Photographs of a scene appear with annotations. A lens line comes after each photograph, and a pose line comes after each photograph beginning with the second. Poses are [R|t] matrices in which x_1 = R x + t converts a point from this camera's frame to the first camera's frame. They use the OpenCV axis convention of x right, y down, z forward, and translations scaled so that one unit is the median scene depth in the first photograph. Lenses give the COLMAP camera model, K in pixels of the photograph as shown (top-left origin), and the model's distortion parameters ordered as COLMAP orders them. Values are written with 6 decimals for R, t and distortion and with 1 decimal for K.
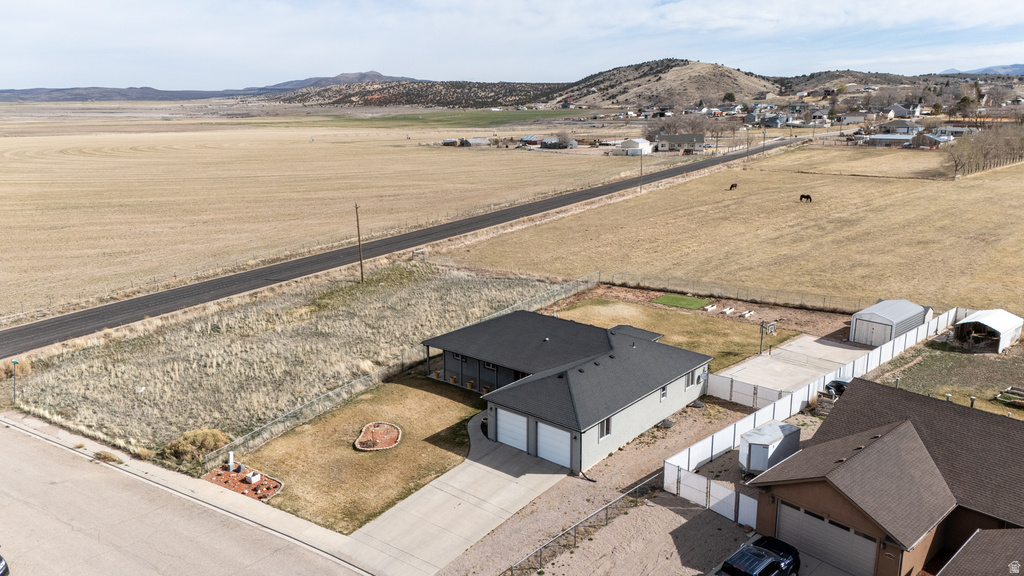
lens RADIAL K [[746.0, 0, 518.0], [0, 746.0, 289.1], [0, 0, 1]] dist [0.092909, -0.101117]
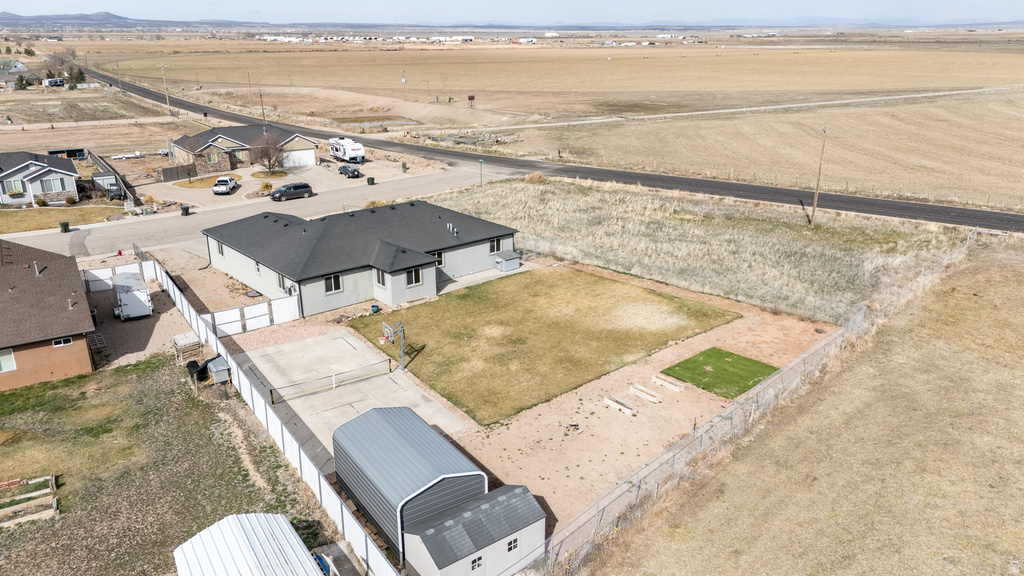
lens RADIAL K [[746.0, 0, 518.0], [0, 746.0, 289.1], [0, 0, 1]] dist [0.092909, -0.101117]
pose [[-0.159195, 0.320057, -0.933927, 0.907118], [-0.239009, 0.905356, 0.351006, -0.234012], [0.957879, 0.279095, -0.067631, 1.138544]]
